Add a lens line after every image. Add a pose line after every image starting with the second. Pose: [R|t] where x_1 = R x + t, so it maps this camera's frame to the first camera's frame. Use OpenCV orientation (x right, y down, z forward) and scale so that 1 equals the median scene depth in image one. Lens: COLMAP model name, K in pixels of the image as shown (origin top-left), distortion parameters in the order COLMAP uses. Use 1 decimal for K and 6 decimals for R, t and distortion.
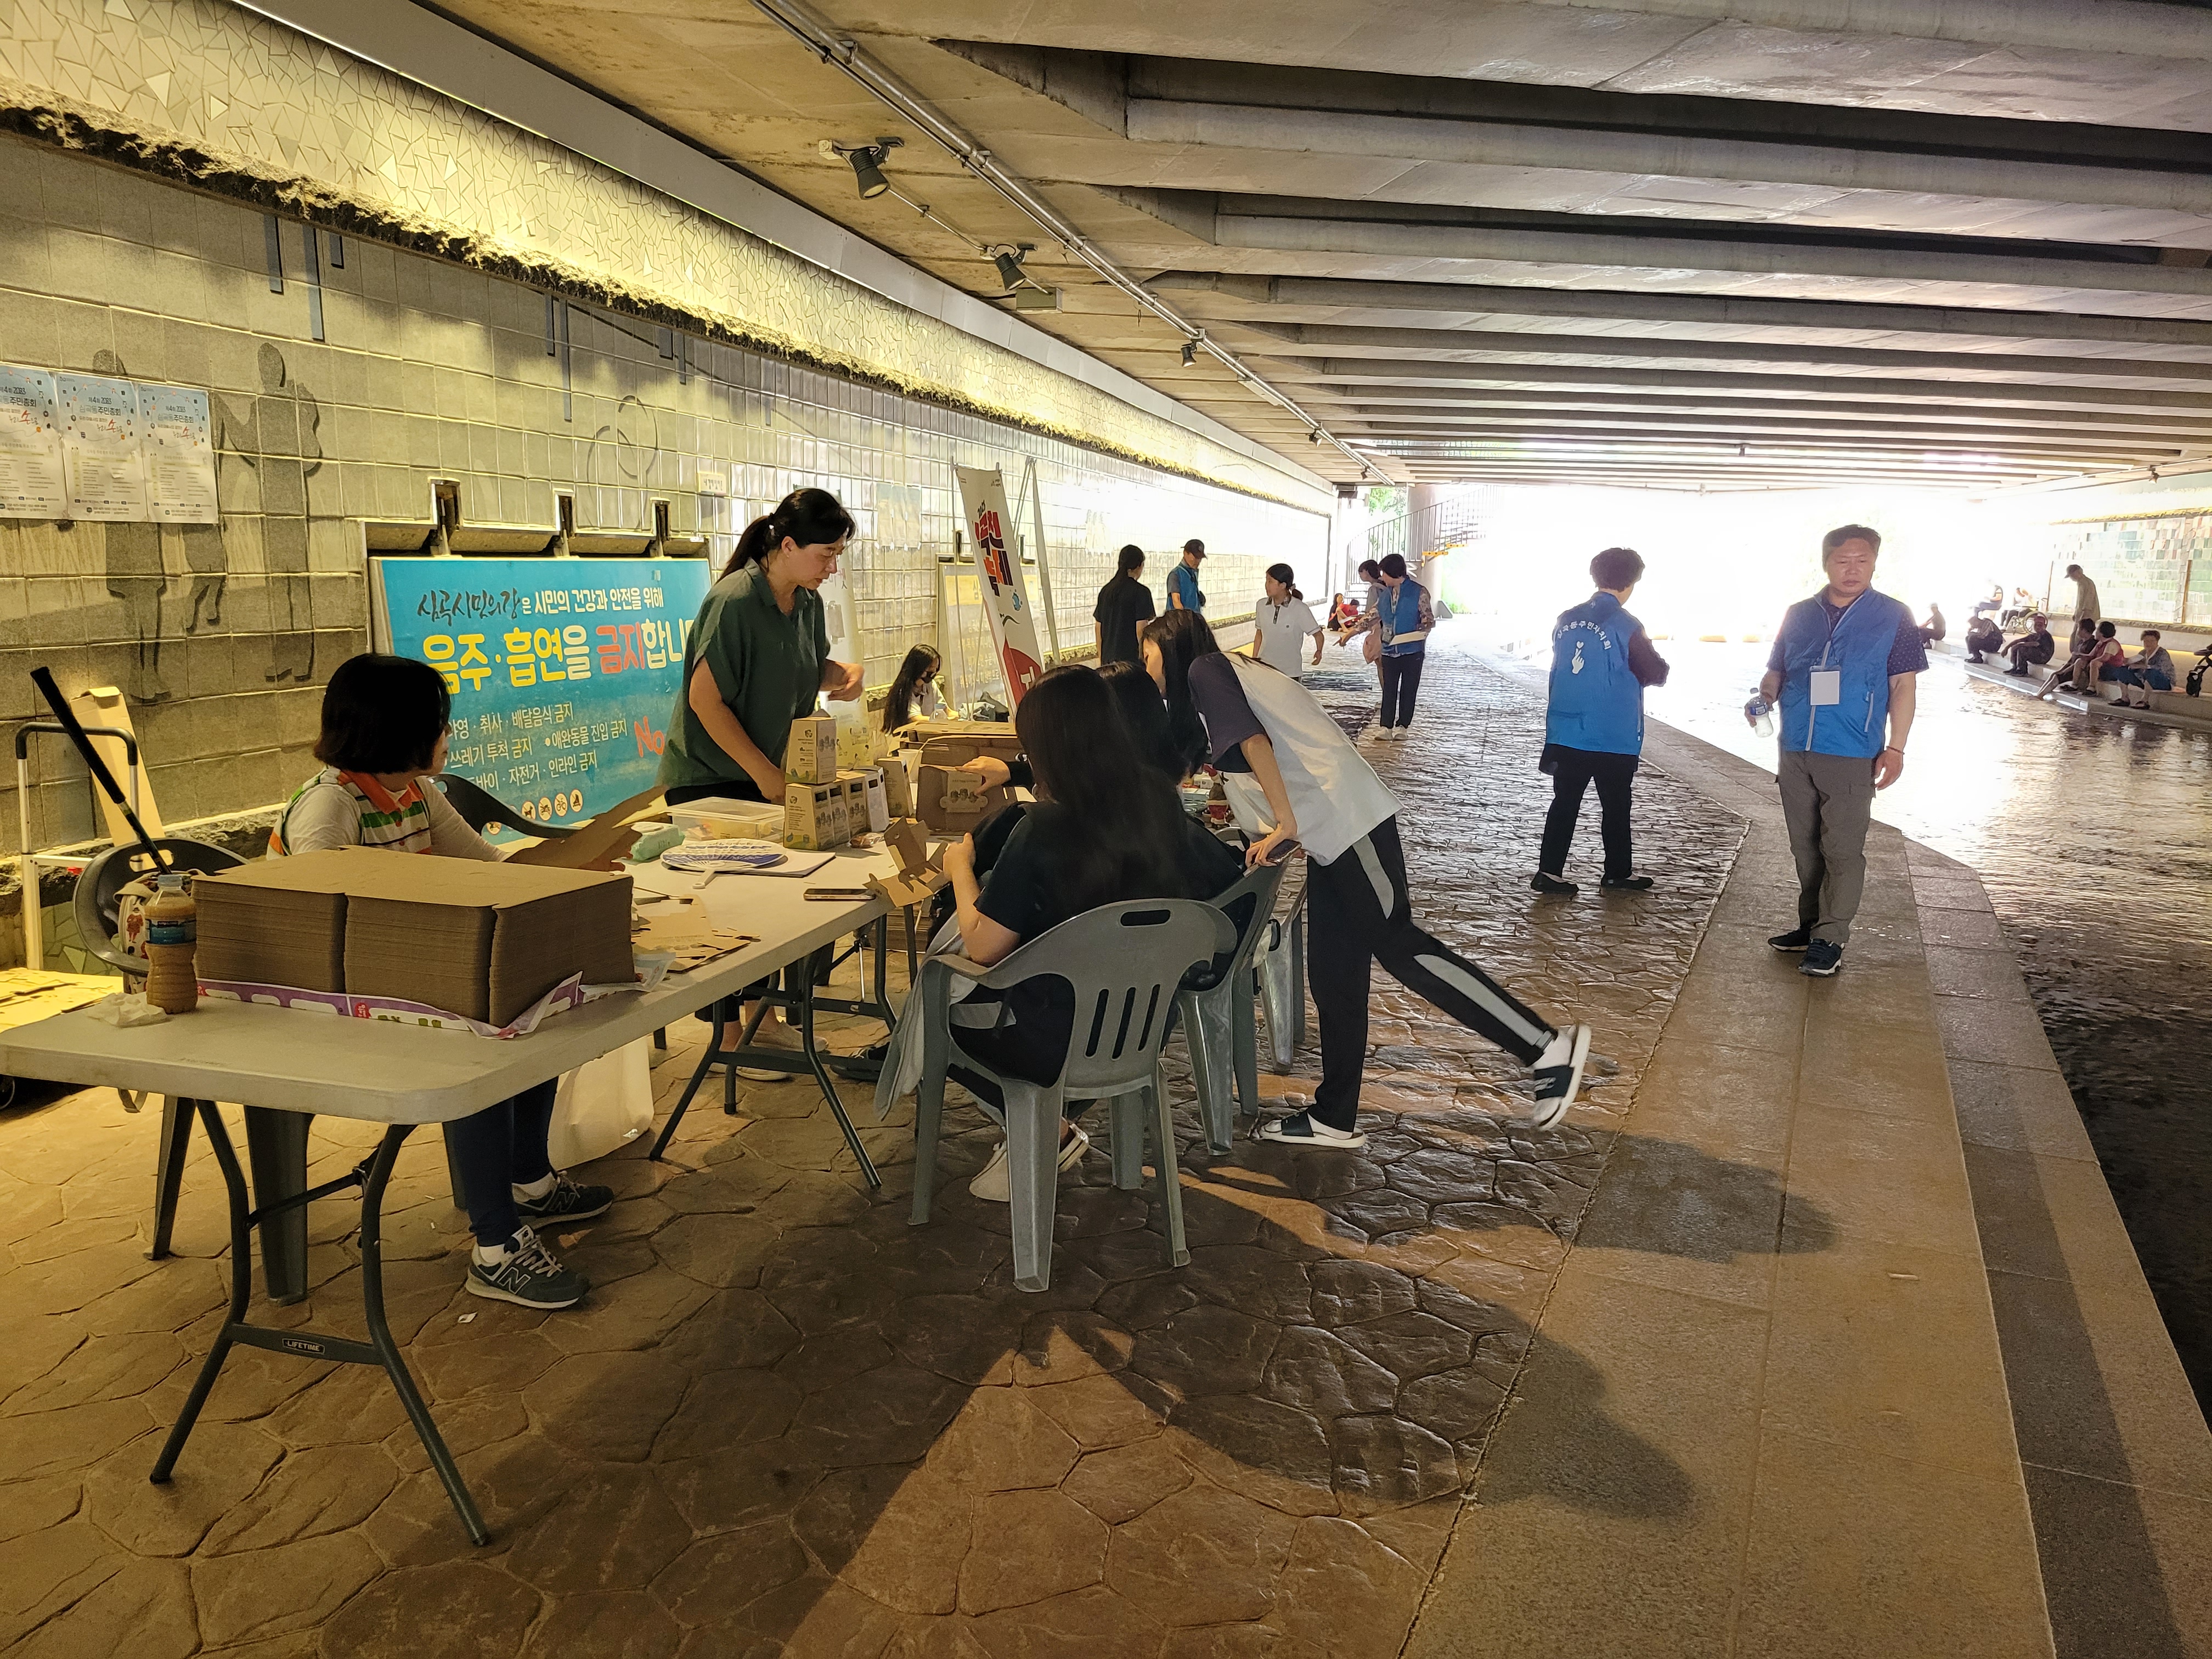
lens RADIAL K [[1666.9, 0, 1102.4], [0, 1666.9, 841.1], [0, 0, 1]] dist [0.056948, -0.043963]
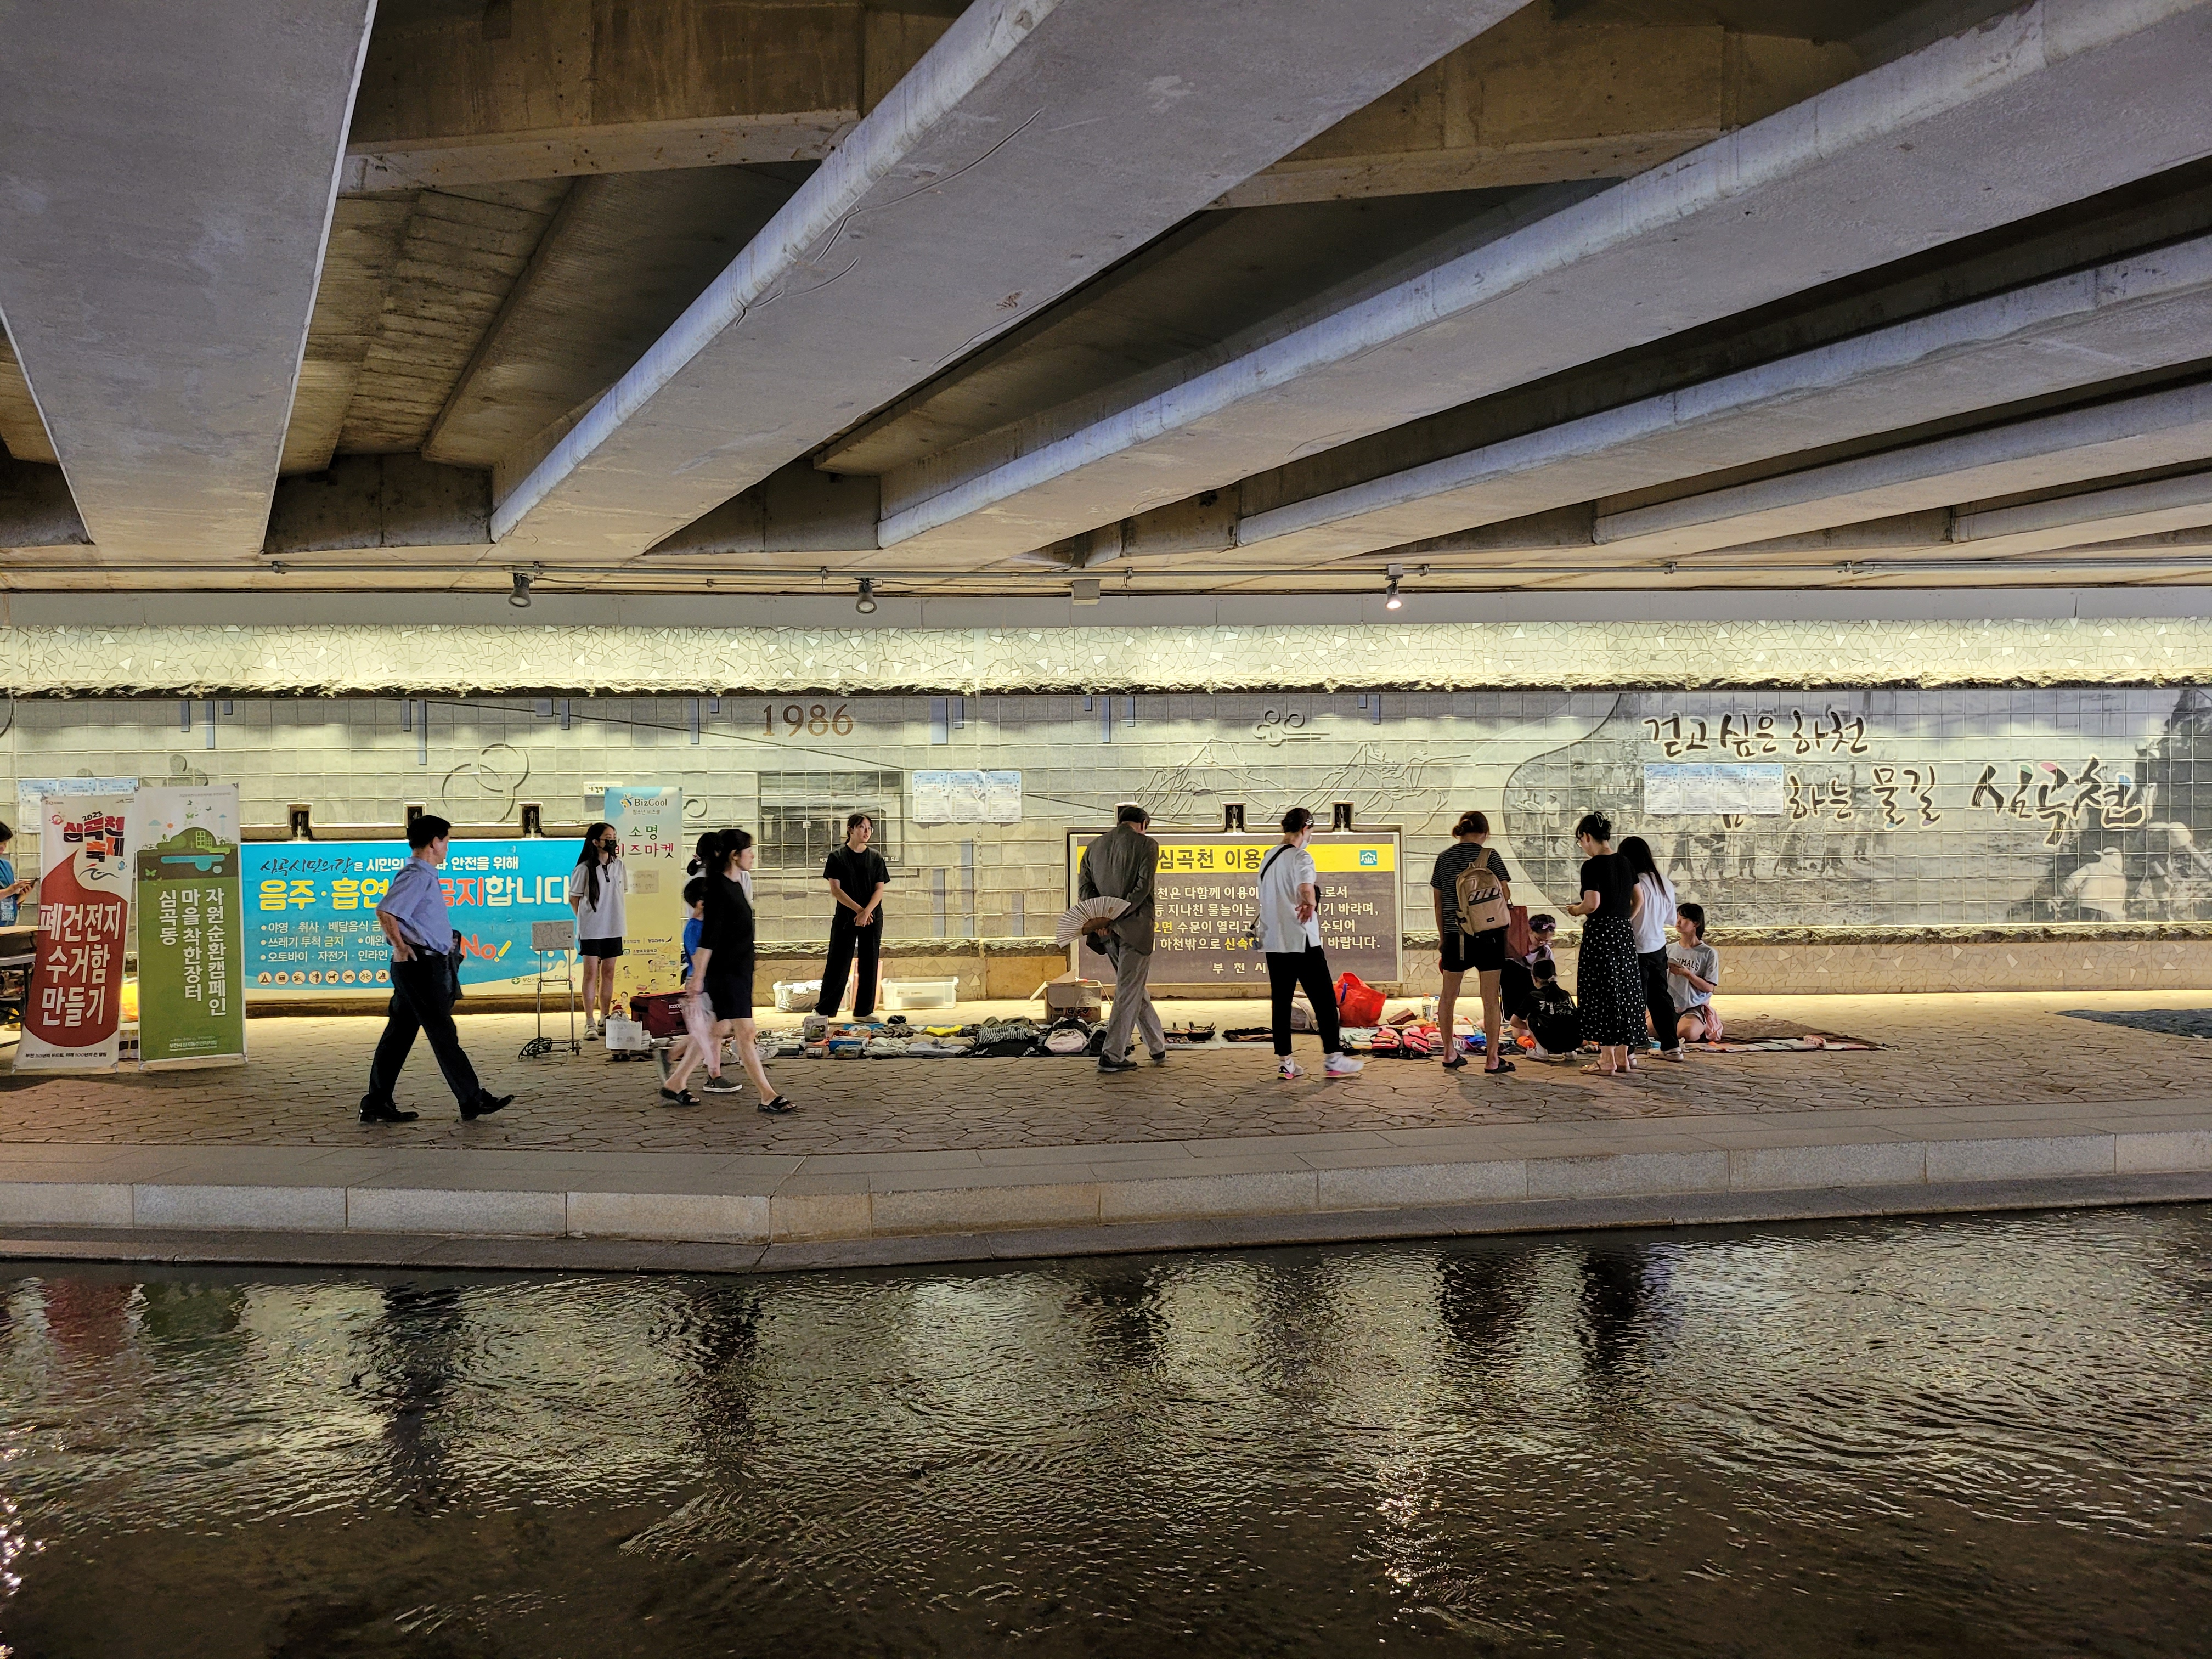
lens RADIAL K [[1652.8, 0, 1100.9], [0, 1652.8, 841.7], [0, 0, 1]] dist [0.062956, -0.048232]
pose [[0.273952, -0.008385, -0.961707, 2.071864], [-0.145652, 0.988066, -0.050105, -0.242803], [0.950650, 0.153801, 0.269462, 1.596255]]
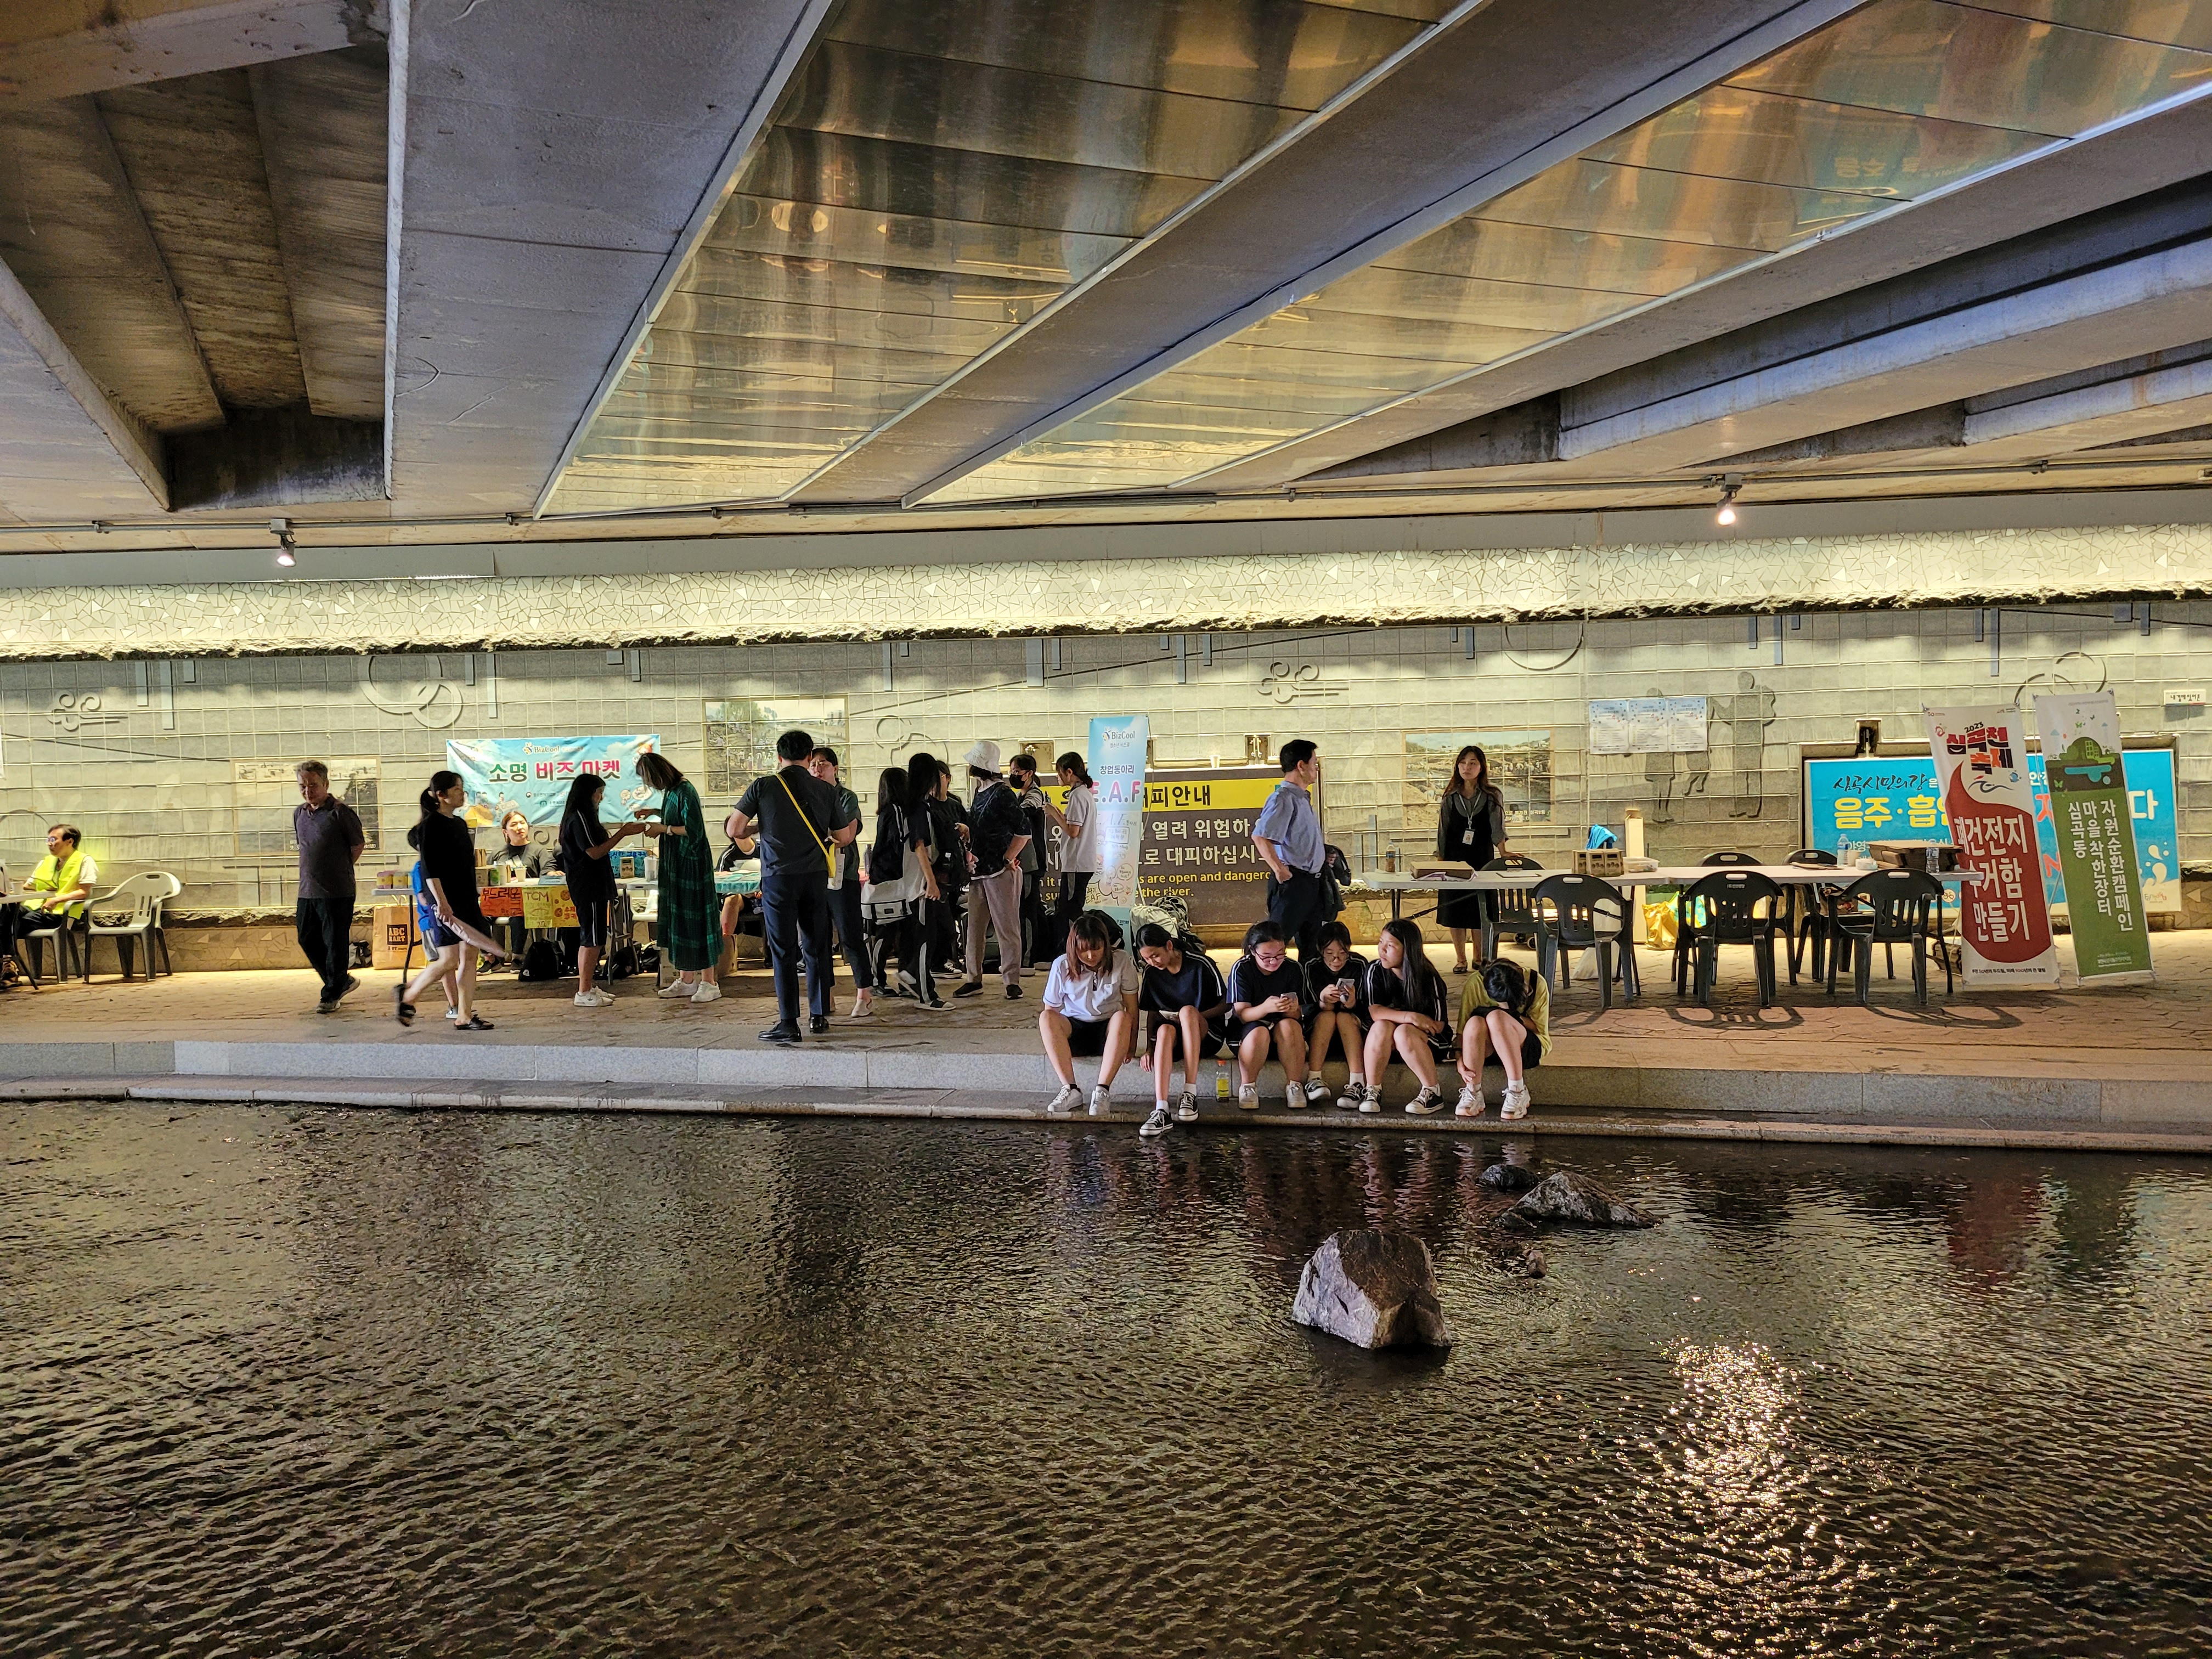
lens RADIAL K [[1666.9, 0, 1102.4], [0, 1666.9, 841.1], [0, 0, 1]] dist [0.056948, -0.043963]
pose [[0.192841, 0.022078, -0.980982, 1.573875], [-0.133550, 0.991034, -0.003949, 0.059950], [0.972099, 0.131772, 0.194061, -0.261847]]
